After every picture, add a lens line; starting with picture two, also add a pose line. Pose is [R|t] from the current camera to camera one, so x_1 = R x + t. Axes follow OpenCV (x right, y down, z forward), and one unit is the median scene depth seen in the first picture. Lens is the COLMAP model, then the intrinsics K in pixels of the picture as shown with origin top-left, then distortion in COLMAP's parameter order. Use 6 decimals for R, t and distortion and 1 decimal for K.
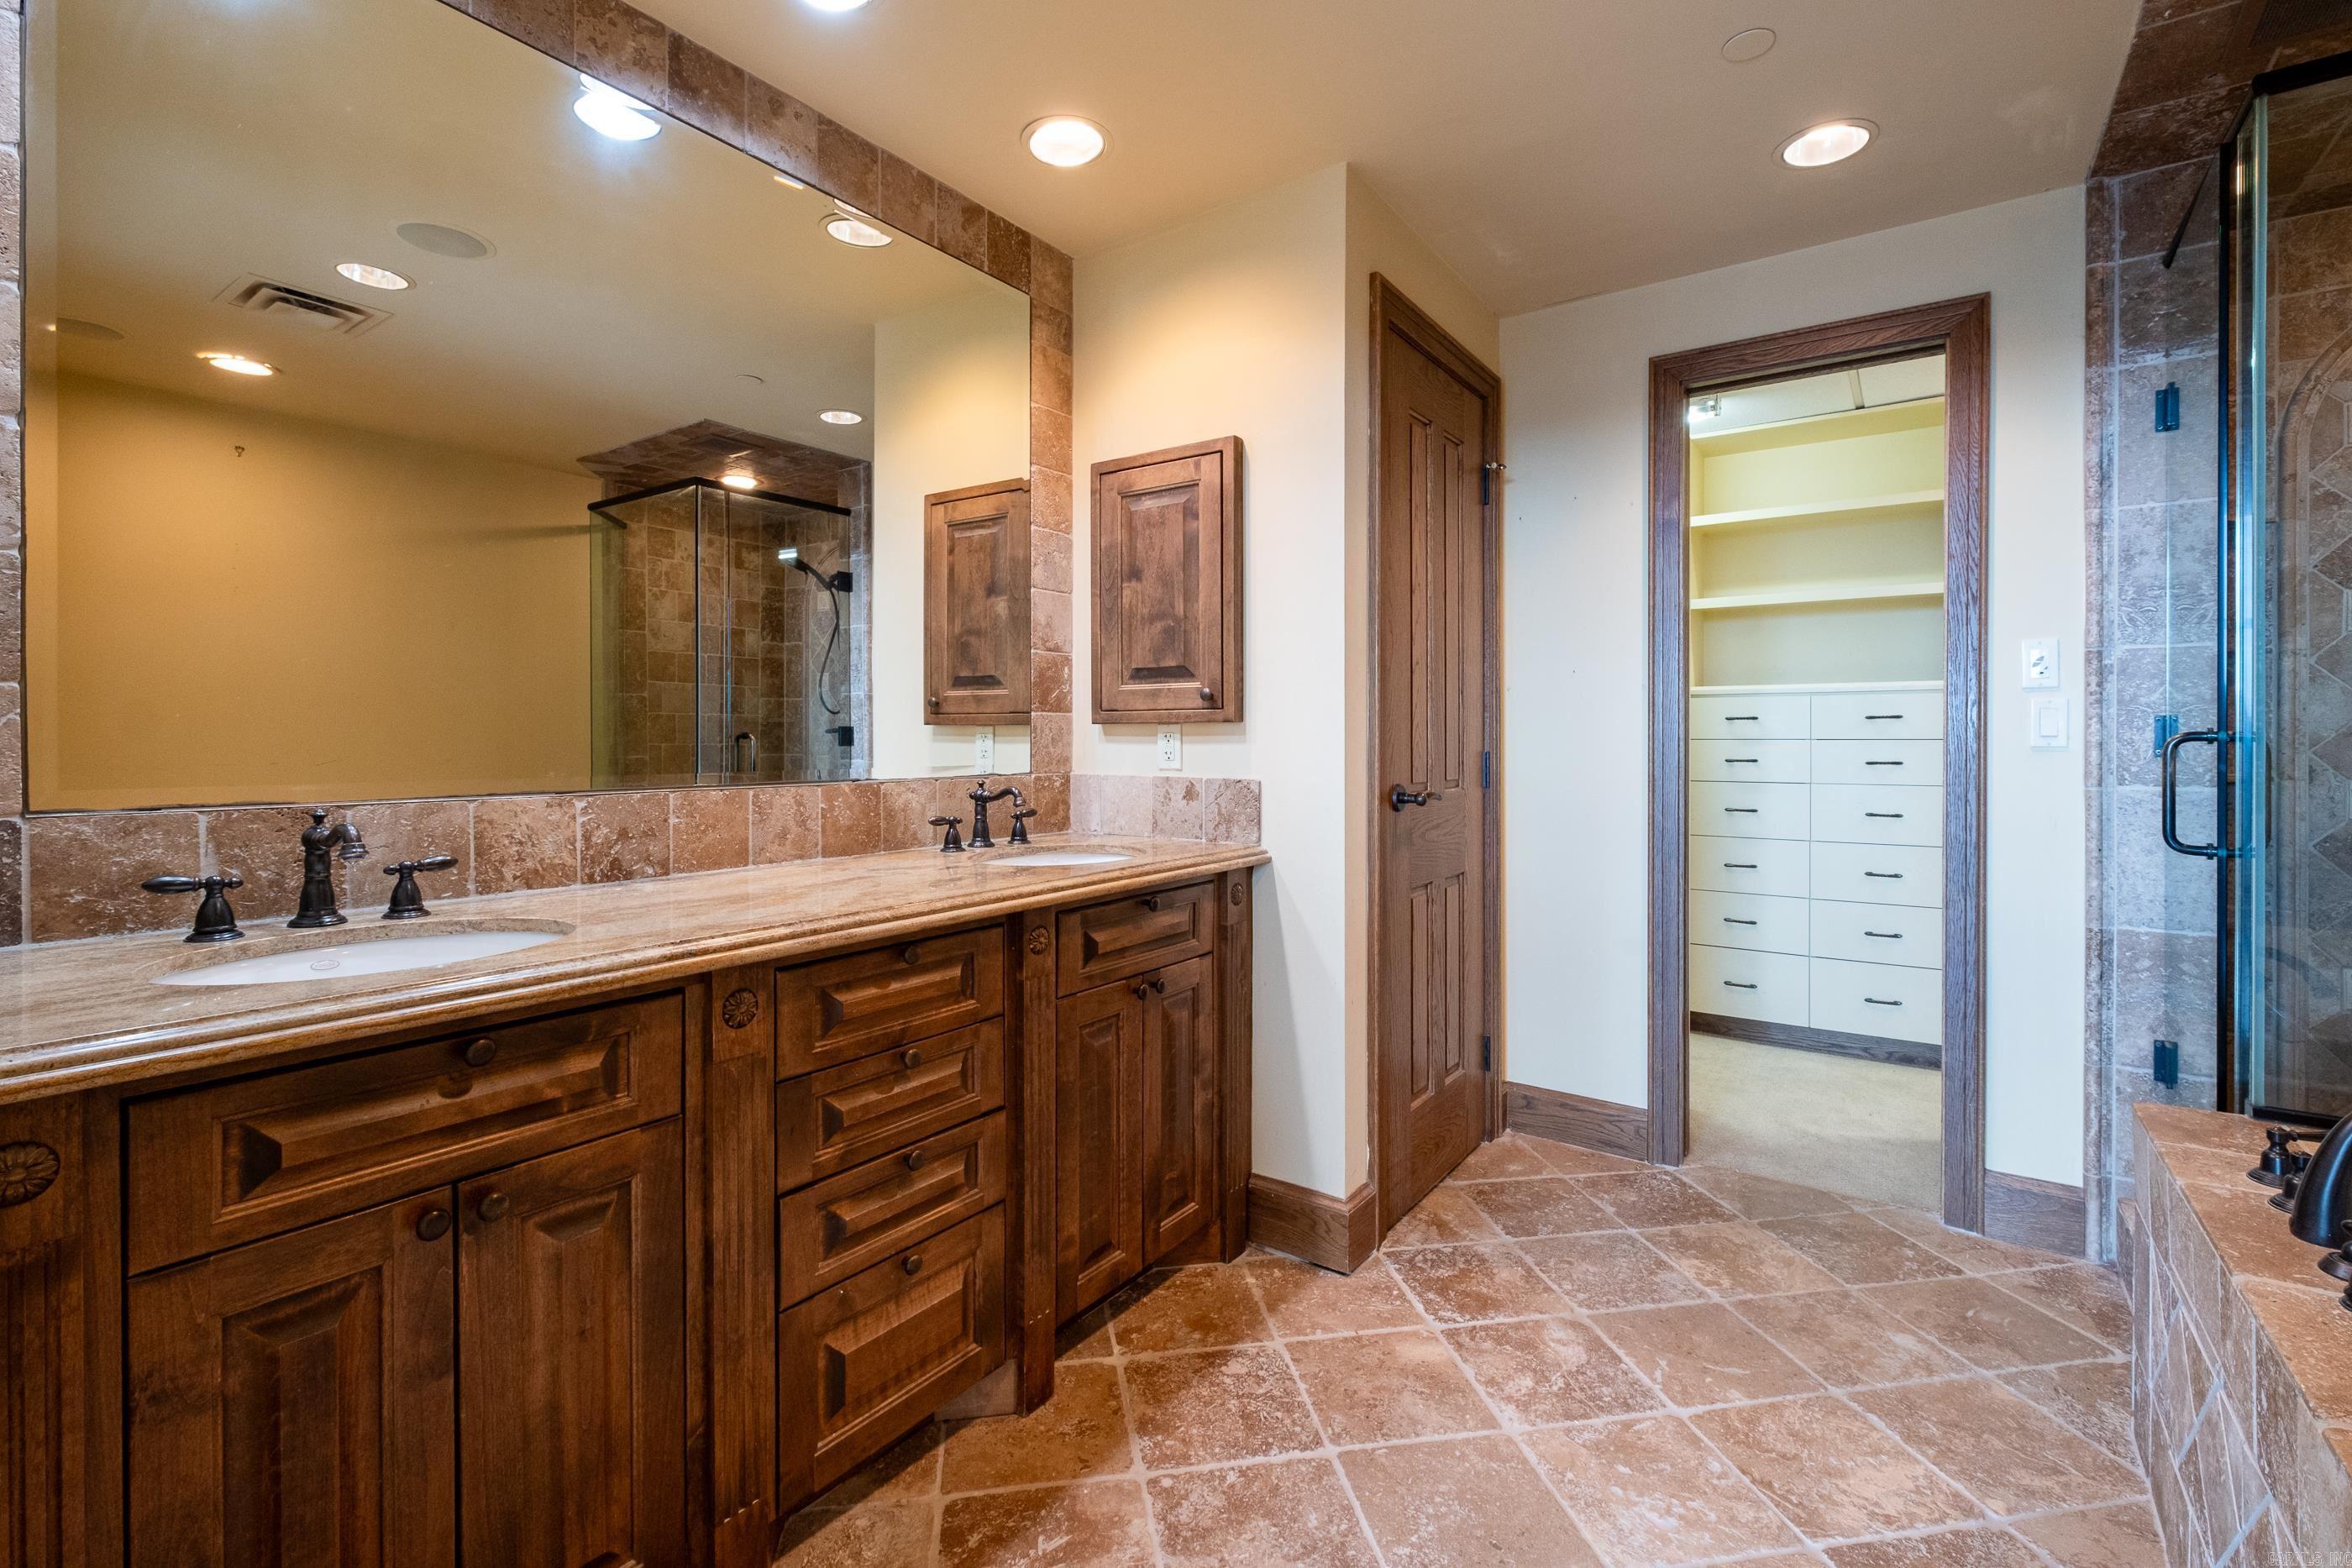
lens RADIAL K [[1045.9, 0, 1184.8], [0, 1045.9, 747.4], [0, 0, 1]] dist [-0.002515, 0.000126]
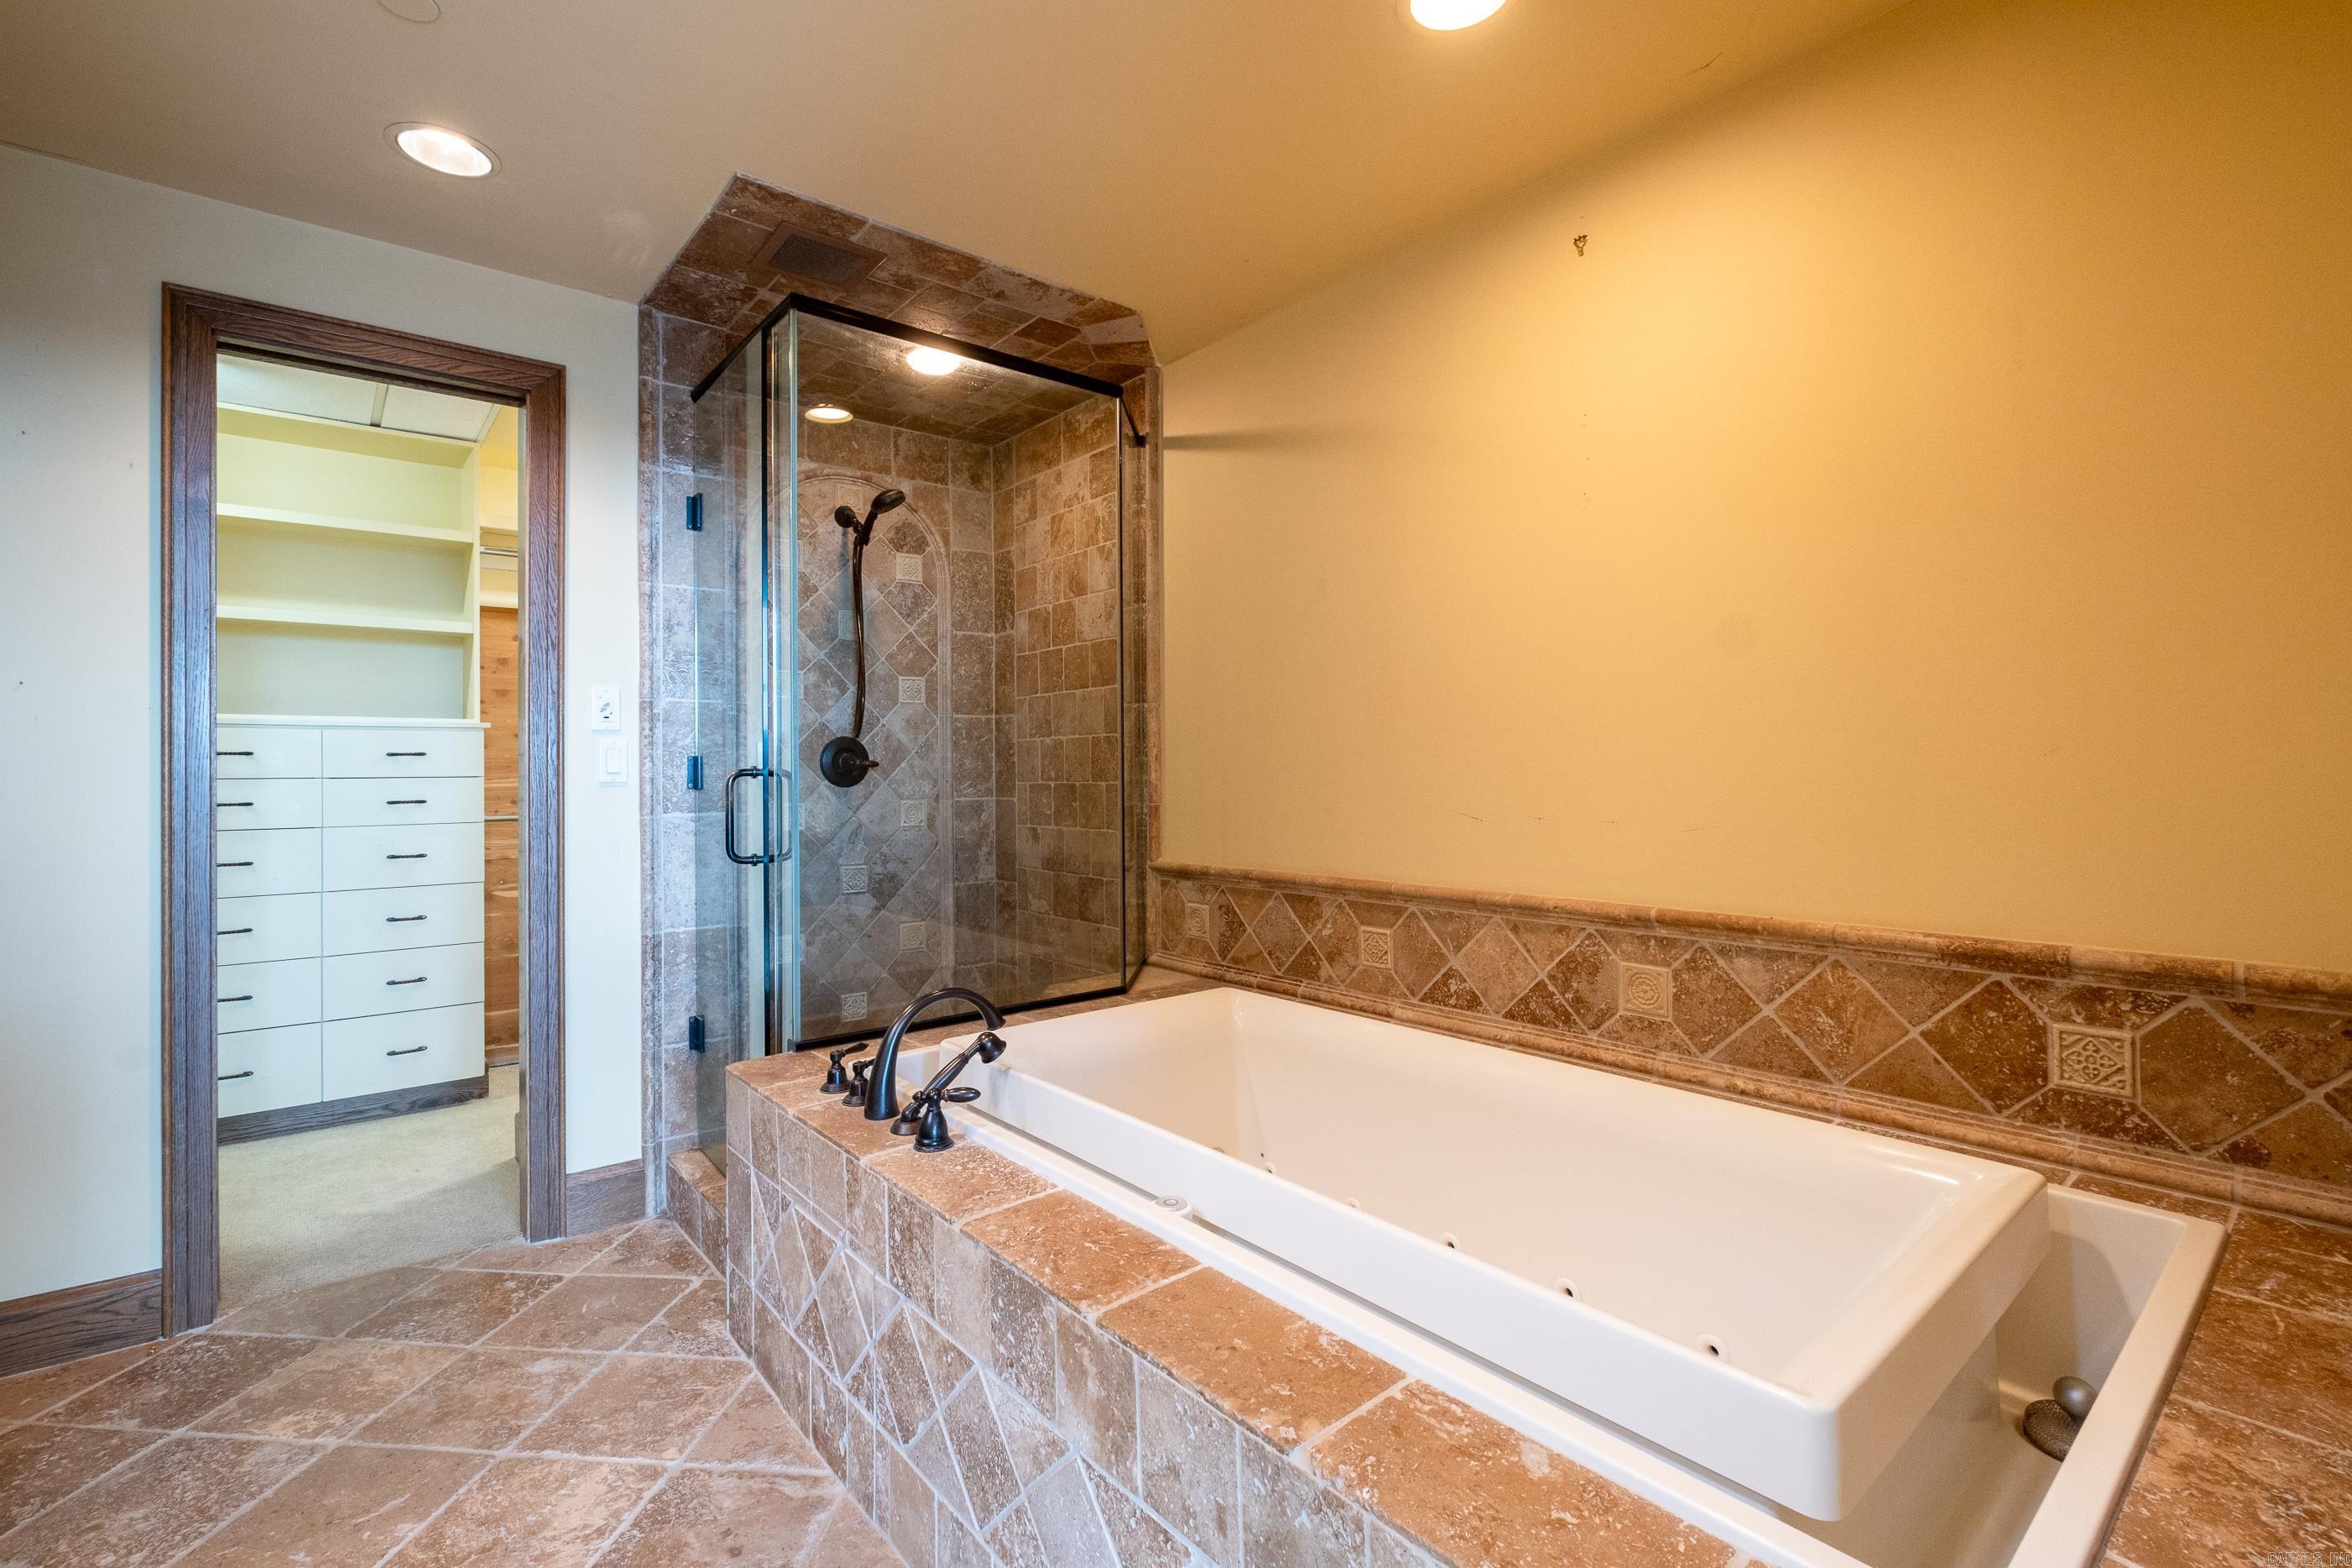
lens RADIAL K [[1045.9, 0, 1165.7], [0, 1045.9, 764.8], [0, 0, 1]] dist [-0.002515, 0.000126]
pose [[0.267132, 0.003009, 0.963655, -0.118983], [0.015440, 0.999853, -0.007402, -0.002013], [-0.963536, 0.016857, 0.267047, 0.117072]]
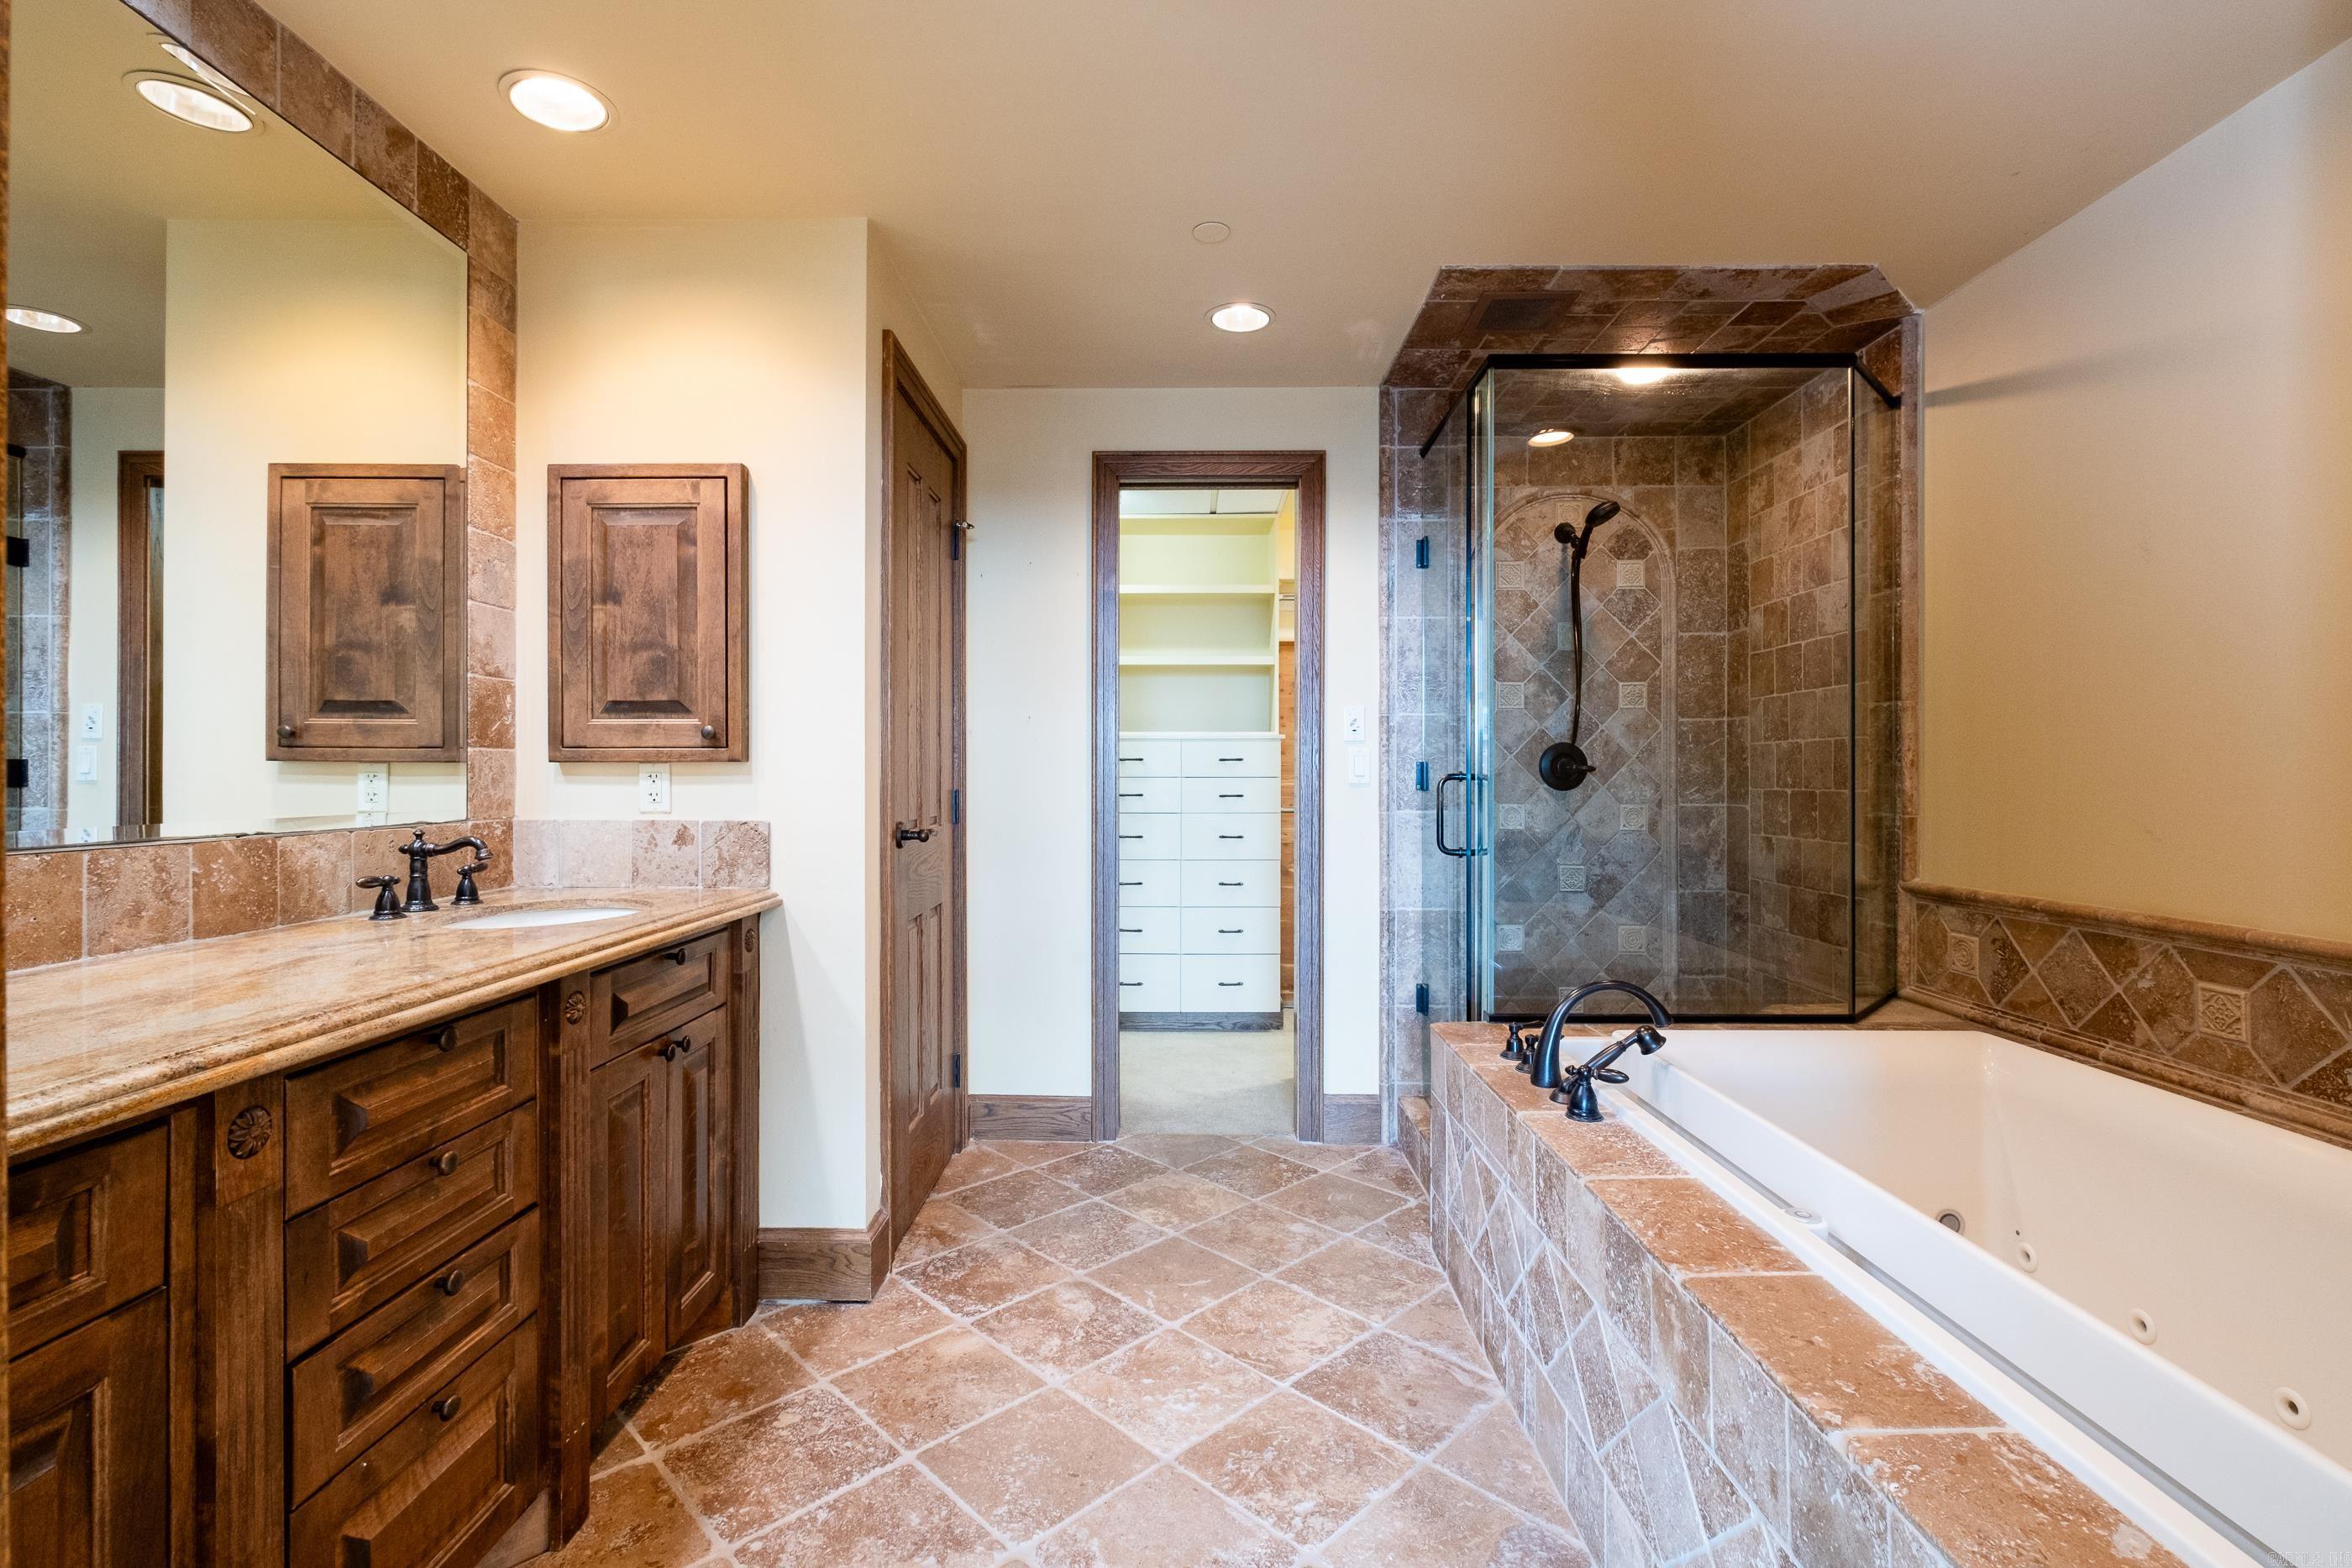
lens RADIAL K [[1045.9, 0, 1175.4], [0, 1045.9, 780.2], [0, 0, 1]] dist [-0.002515, 0.000126]
pose [[0.825377, -0.003009, 0.564575, -0.174536], [0.004366, 0.999990, -0.001054, -0.004756], [-0.564566, 0.003335, 0.825381, -0.017765]]
